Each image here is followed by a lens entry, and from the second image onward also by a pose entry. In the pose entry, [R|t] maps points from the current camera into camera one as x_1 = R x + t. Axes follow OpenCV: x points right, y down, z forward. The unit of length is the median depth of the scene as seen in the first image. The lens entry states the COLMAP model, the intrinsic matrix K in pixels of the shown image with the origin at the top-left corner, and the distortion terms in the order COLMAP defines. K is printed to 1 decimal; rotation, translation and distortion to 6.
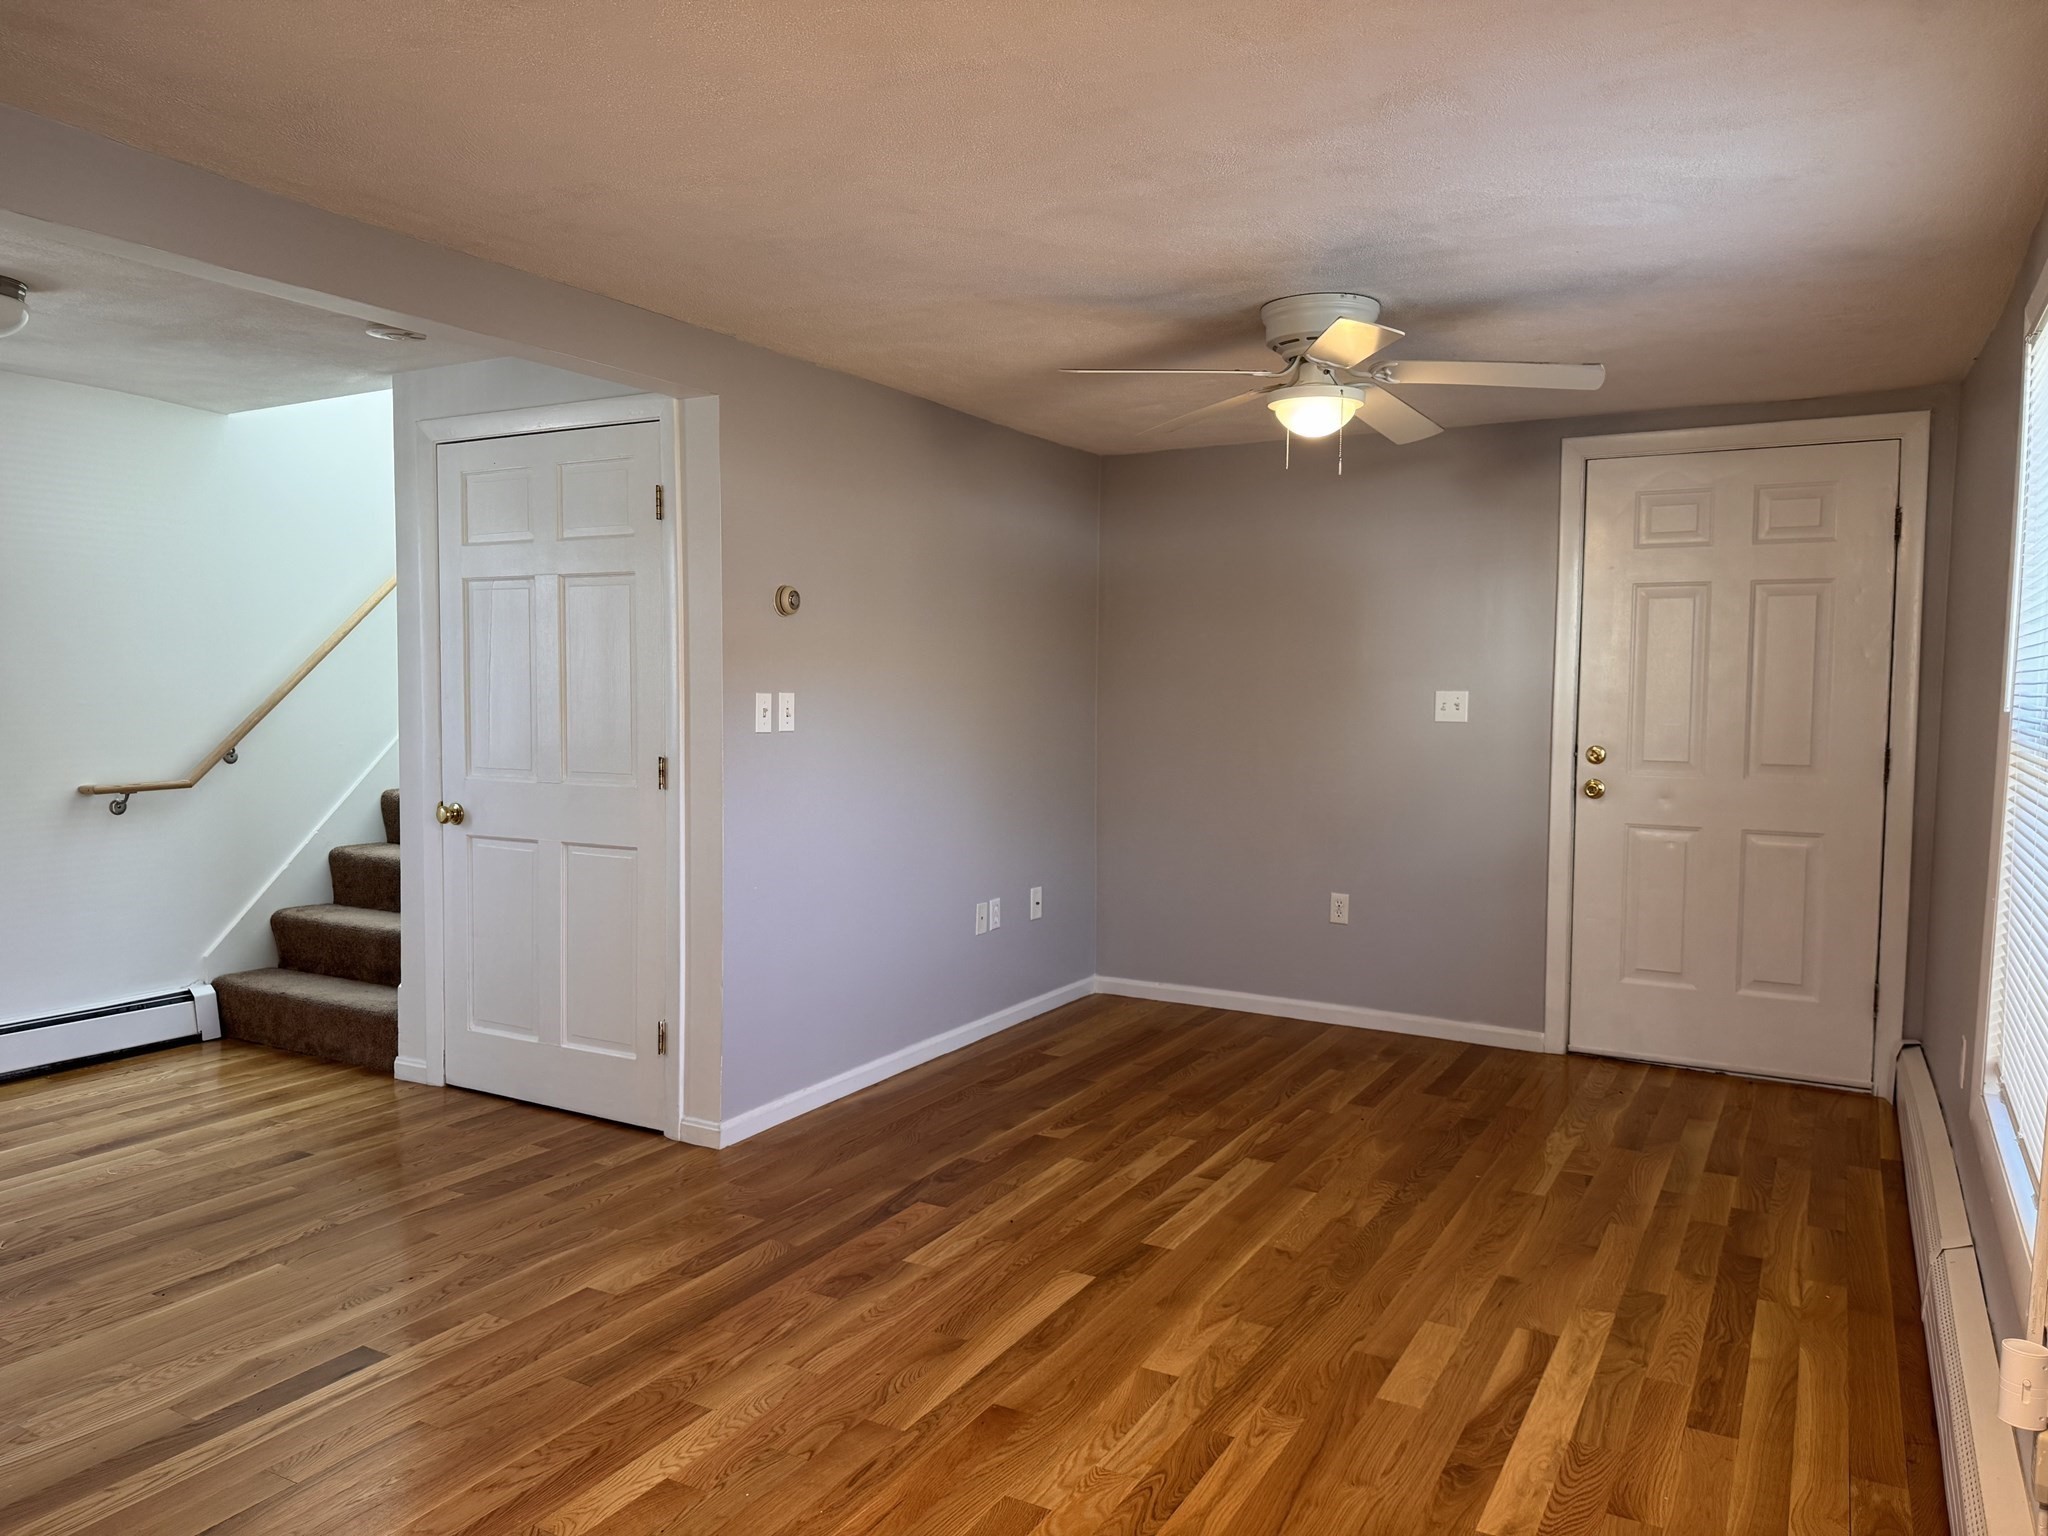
lens RADIAL K [[1456.4, 0, 1021.0], [0, 1456.4, 766.4], [0, 0, 1]] dist [0.021117, -0.034447]
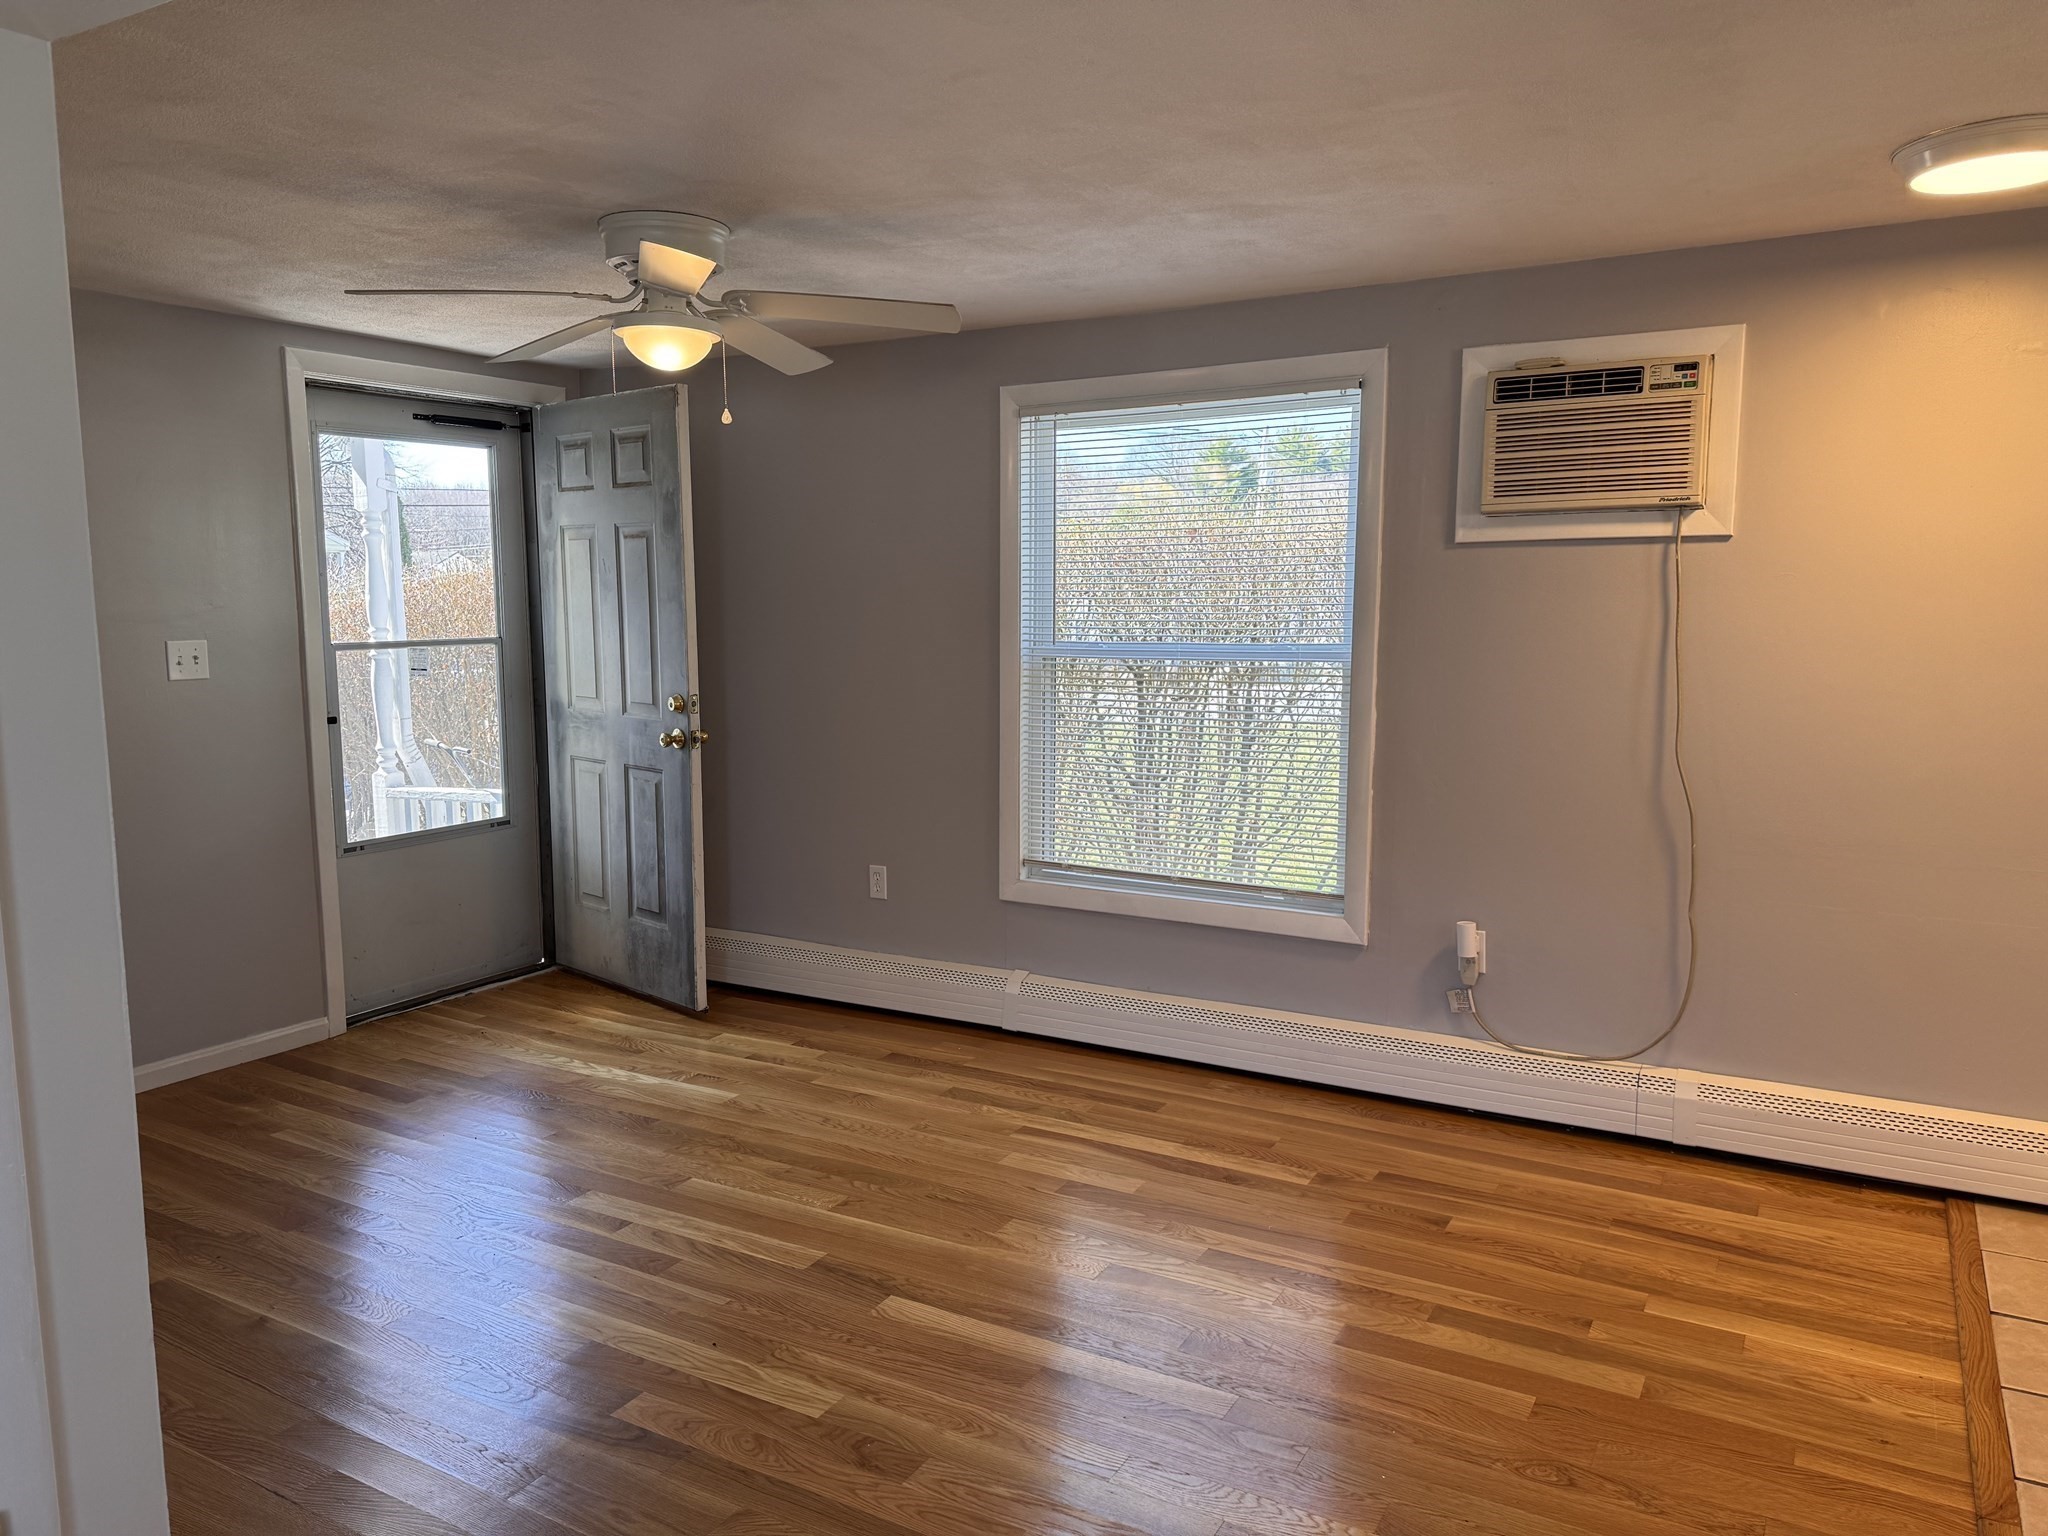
lens RADIAL K [[1456.4, 0, 1027.7], [0, 1456.4, 759.3], [0, 0, 1]] dist [0.021117, -0.034447]
pose [[-0.014195, -0.126457, 0.991871, -0.729688], [0.062057, 0.989947, 0.127100, -0.087105], [-0.997972, 0.063357, -0.006204, 0.794811]]
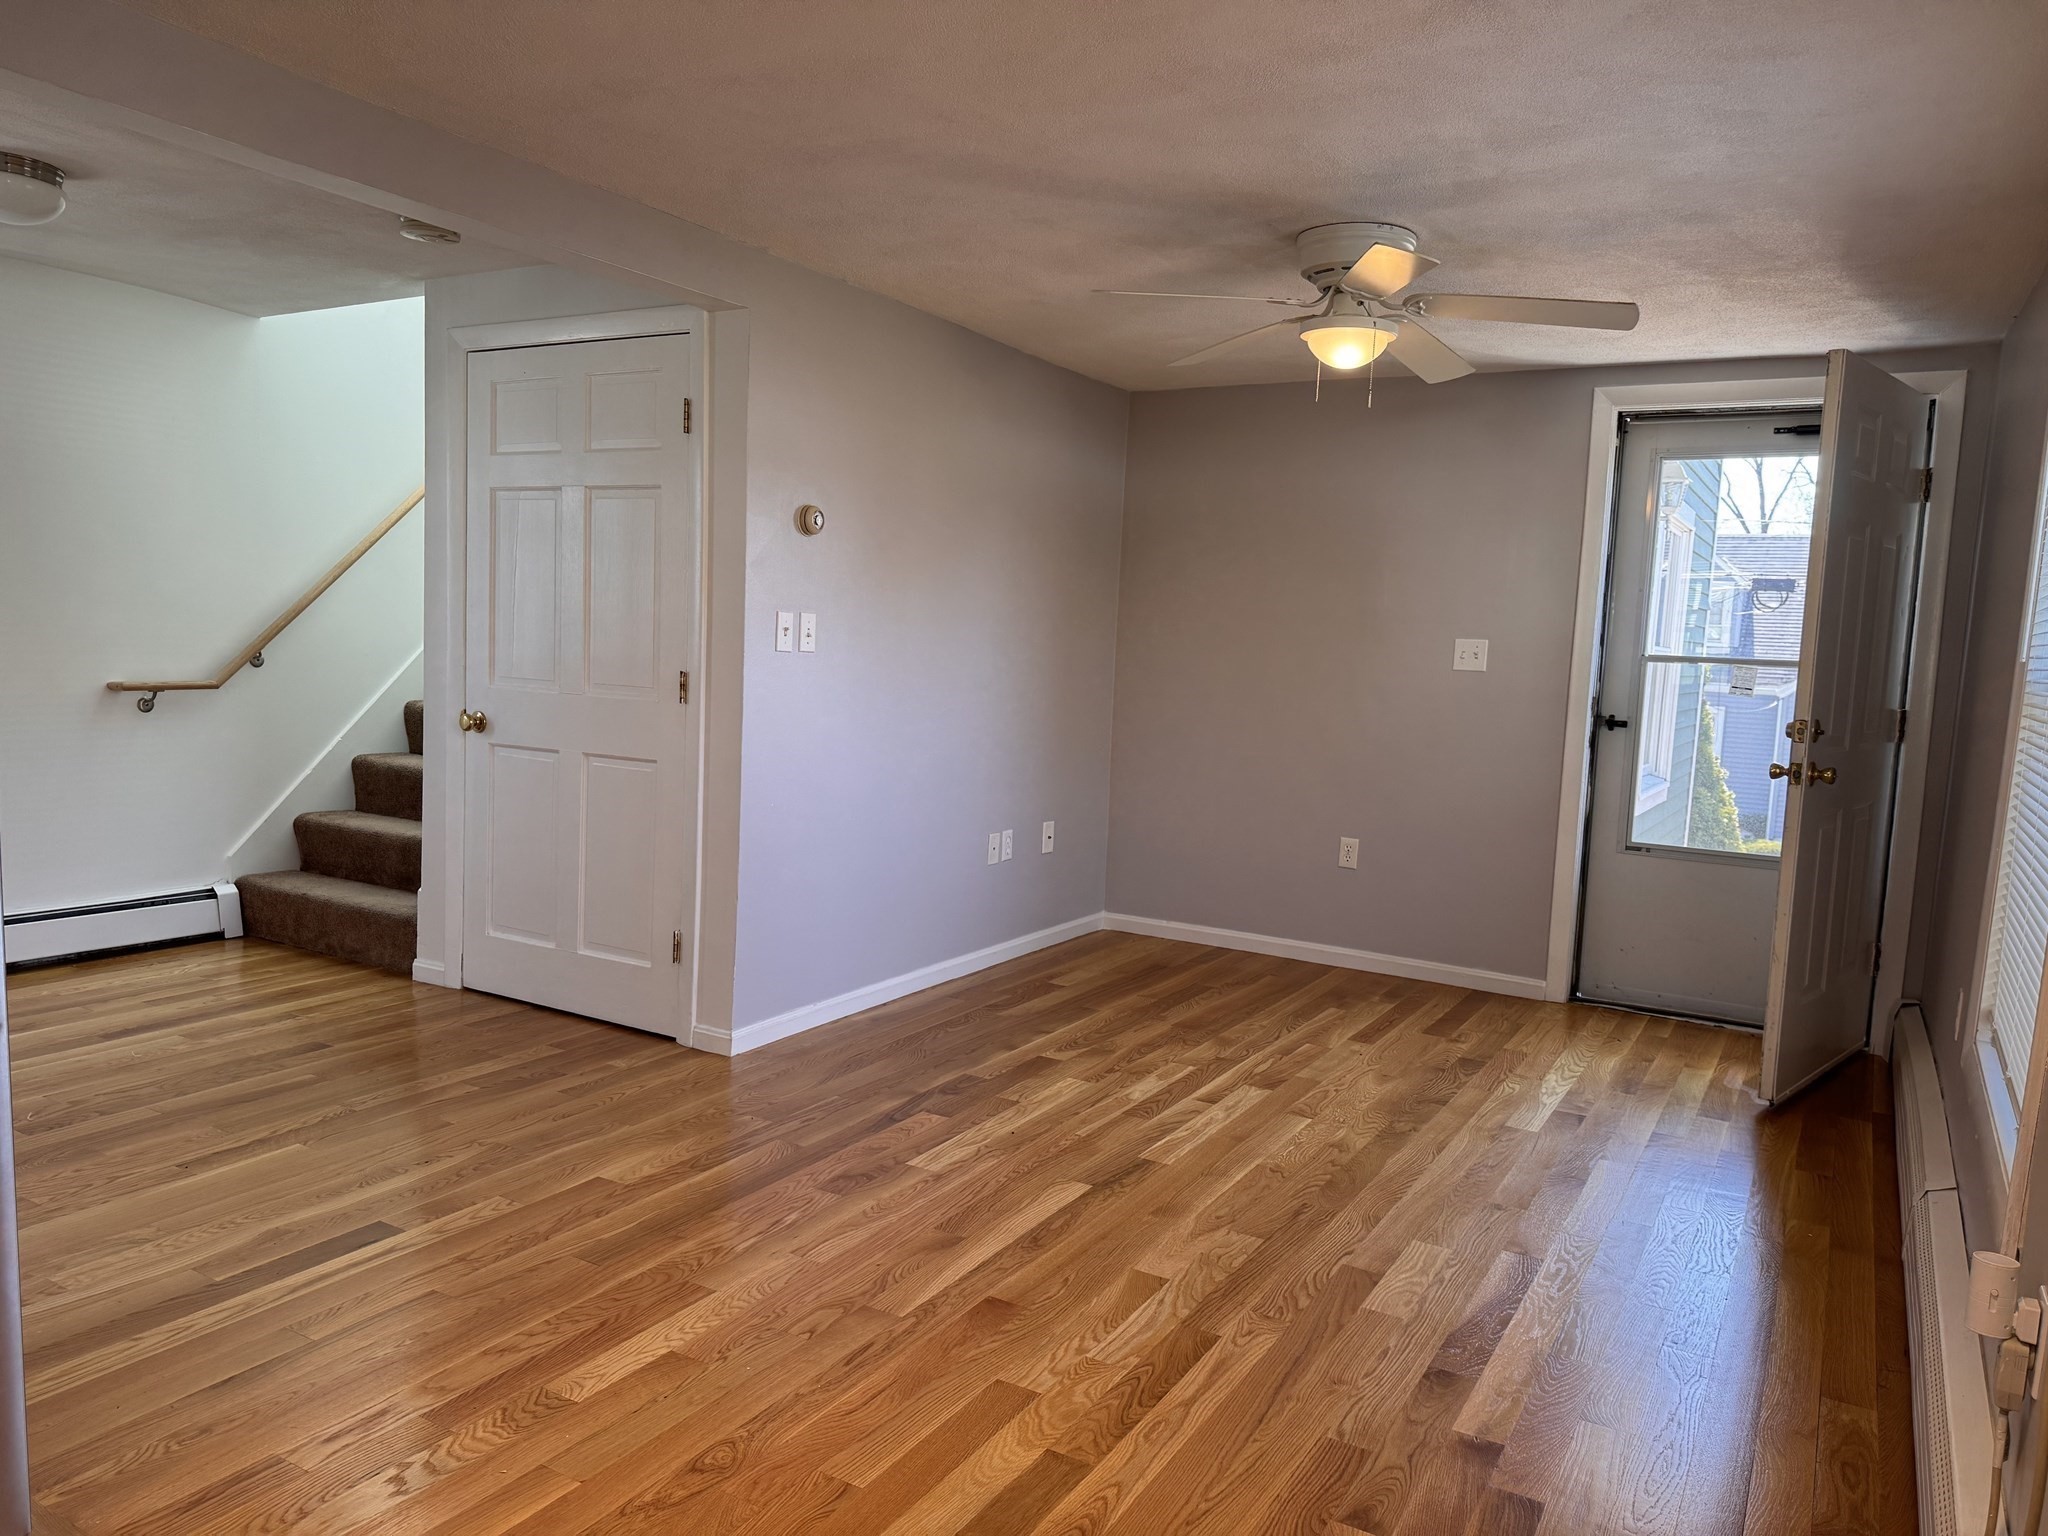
lens RADIAL K [[1456.4, 0, 1022.6], [0, 1456.4, 782.4], [0, 0, 1]] dist [0.021117, -0.034447]
pose [[0.999255, 0.037544, -0.008928, 0.000352], [-0.037144, 0.998454, 0.041358, 0.023439], [0.010467, -0.040996, 0.999105, -0.010442]]
